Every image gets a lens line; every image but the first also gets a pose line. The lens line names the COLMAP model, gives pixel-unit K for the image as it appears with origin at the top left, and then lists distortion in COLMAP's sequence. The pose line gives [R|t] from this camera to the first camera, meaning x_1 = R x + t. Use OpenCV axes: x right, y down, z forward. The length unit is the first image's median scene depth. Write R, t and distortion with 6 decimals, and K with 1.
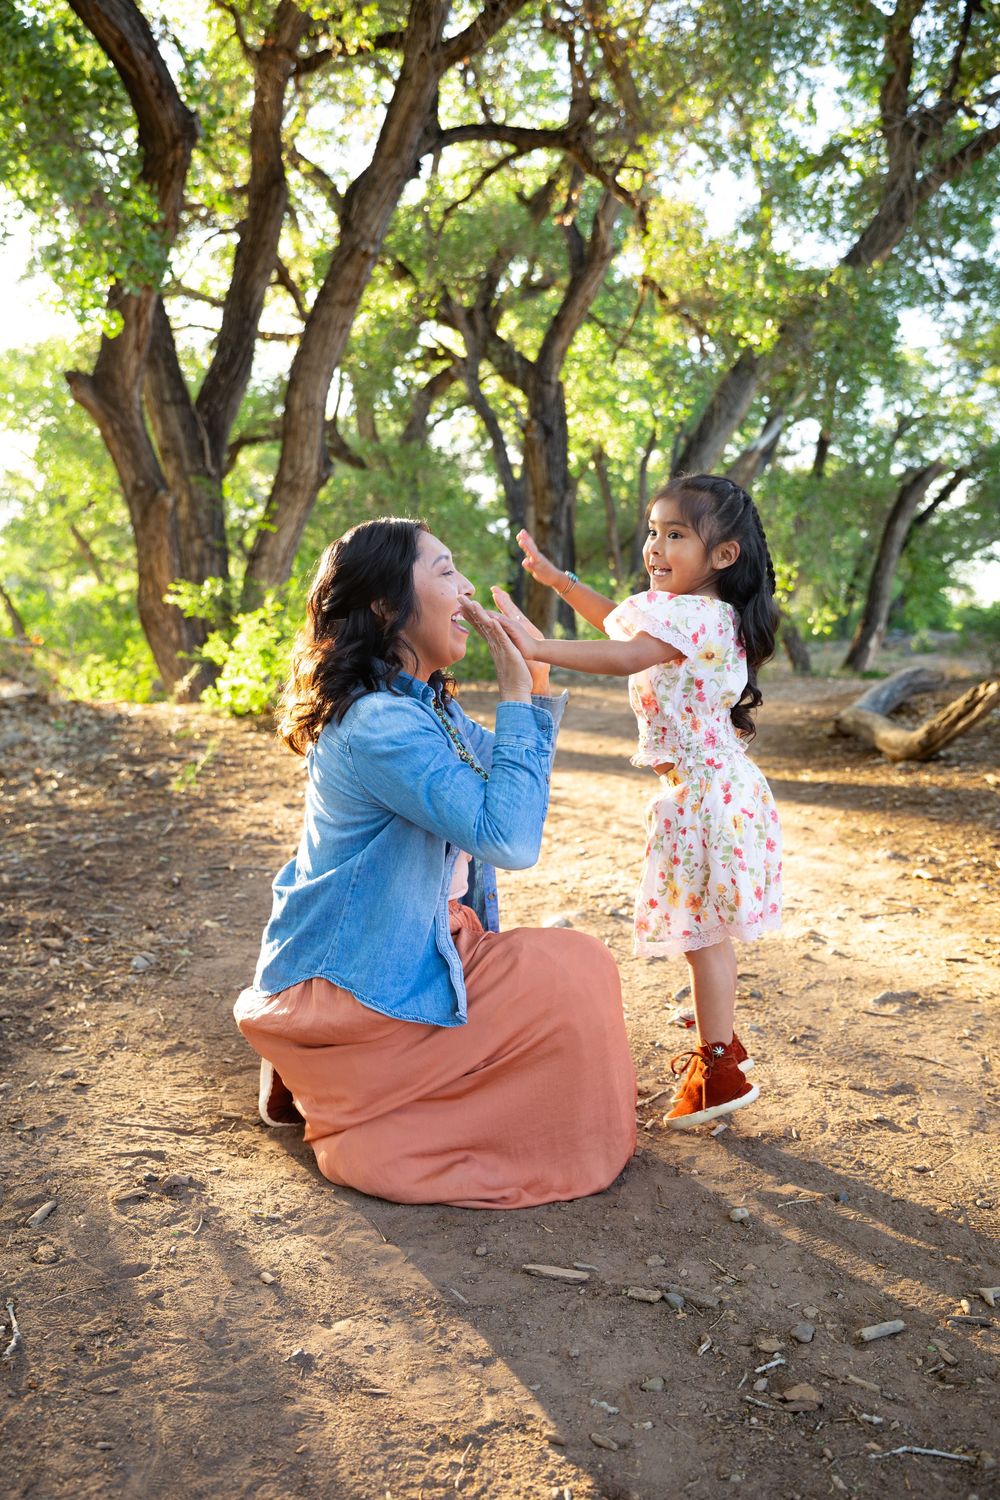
lens RADIAL K [[1307.2, 0, 522.9], [0, 1307.2, 750.5], [0, 0, 1]] dist [-0.066542, 0.125120]
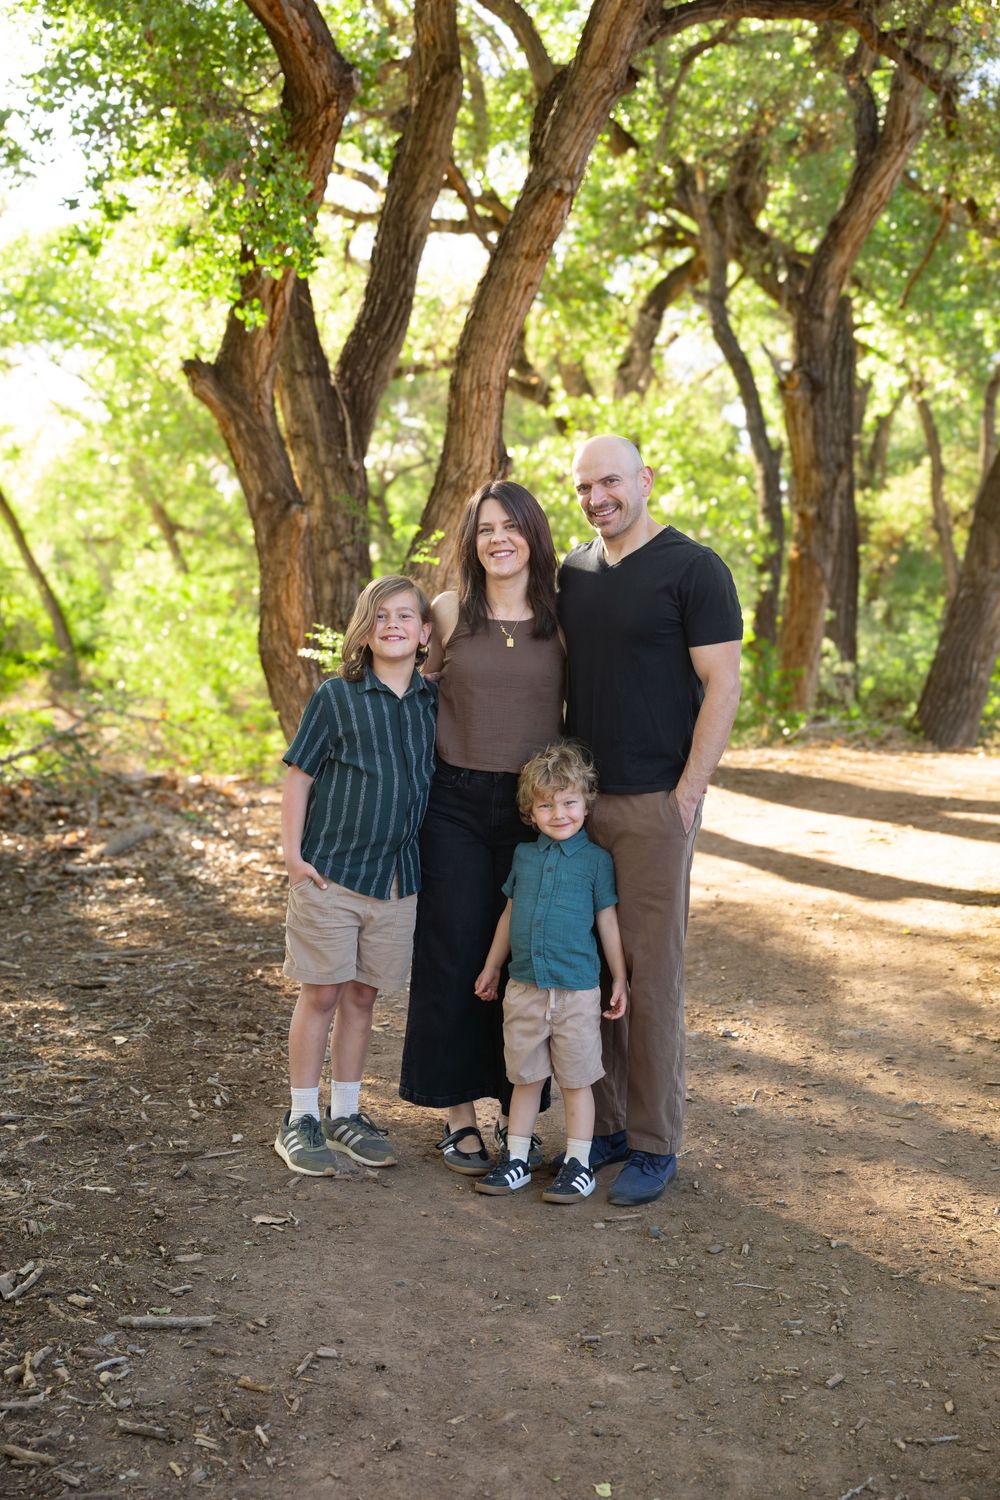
lens RADIAL K [[2044.2, 0, 532.1], [0, 2044.2, 802.0], [0, 0, 1]] dist [0.061541, 0.054228]
pose [[0.990601, 0.028398, -0.133801, 0.042900], [-0.029226, 0.999564, -0.004227, -0.020437], [0.133622, 0.008097, 0.990999, -0.247050]]
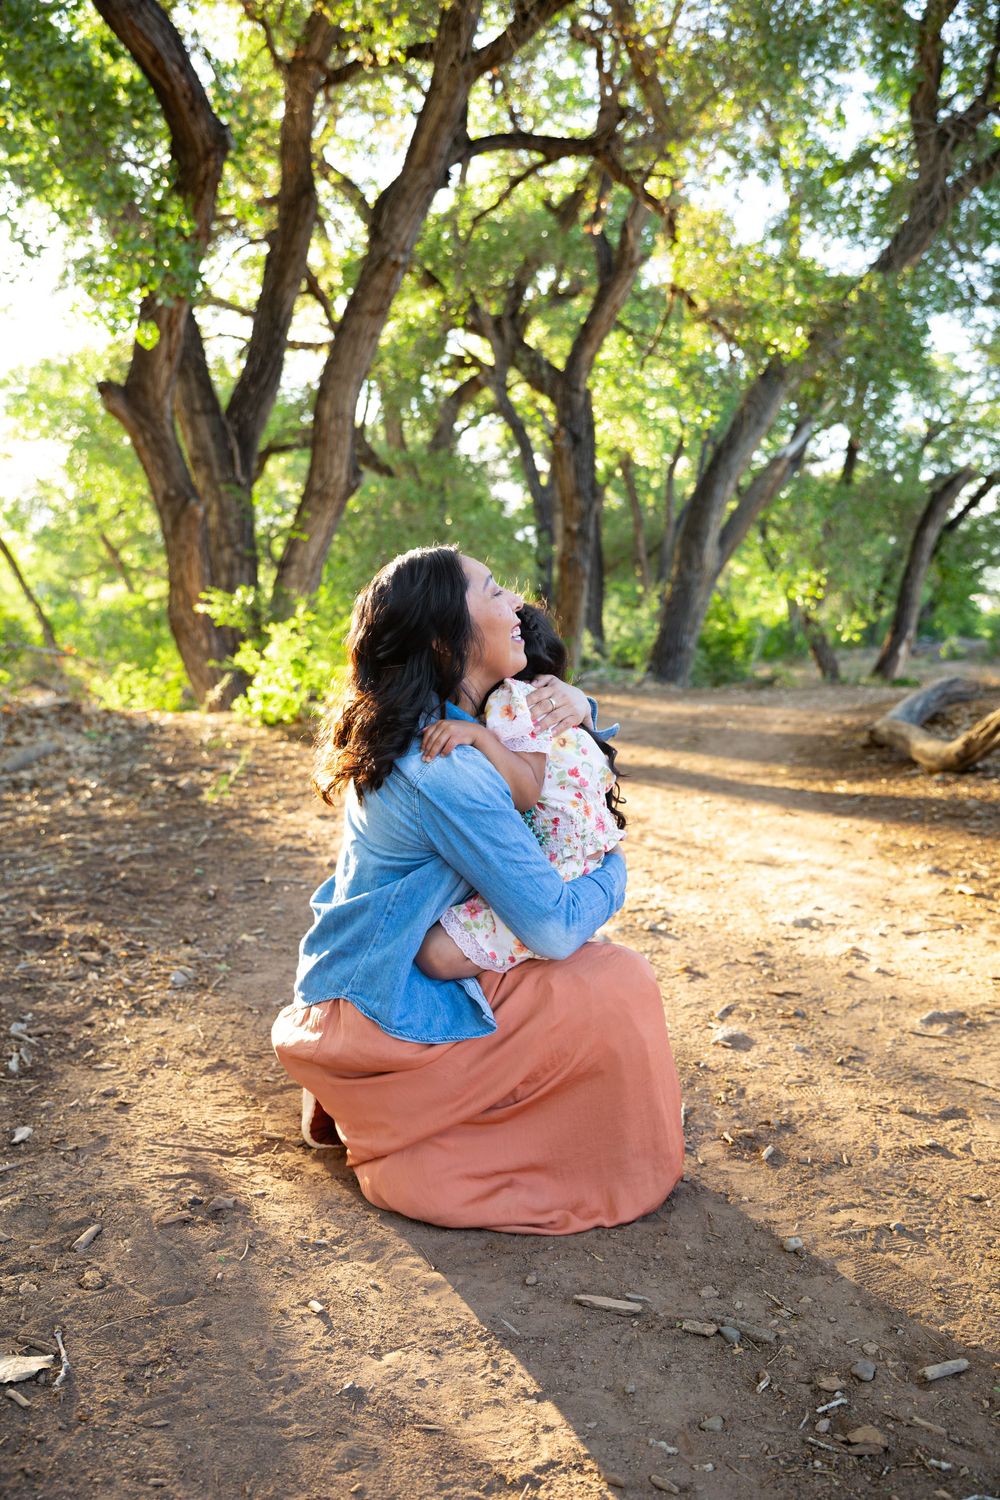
lens RADIAL K [[1307.2, 0, 522.9], [0, 1307.2, 750.5], [0, 0, 1]] dist [-0.066542, 0.125120]
pose [[0.999798, 0.000963, -0.020097, -0.002735], [-0.001066, 0.999986, -0.005089, -0.001649], [0.020092, 0.005109, 0.999785, 0.001876]]
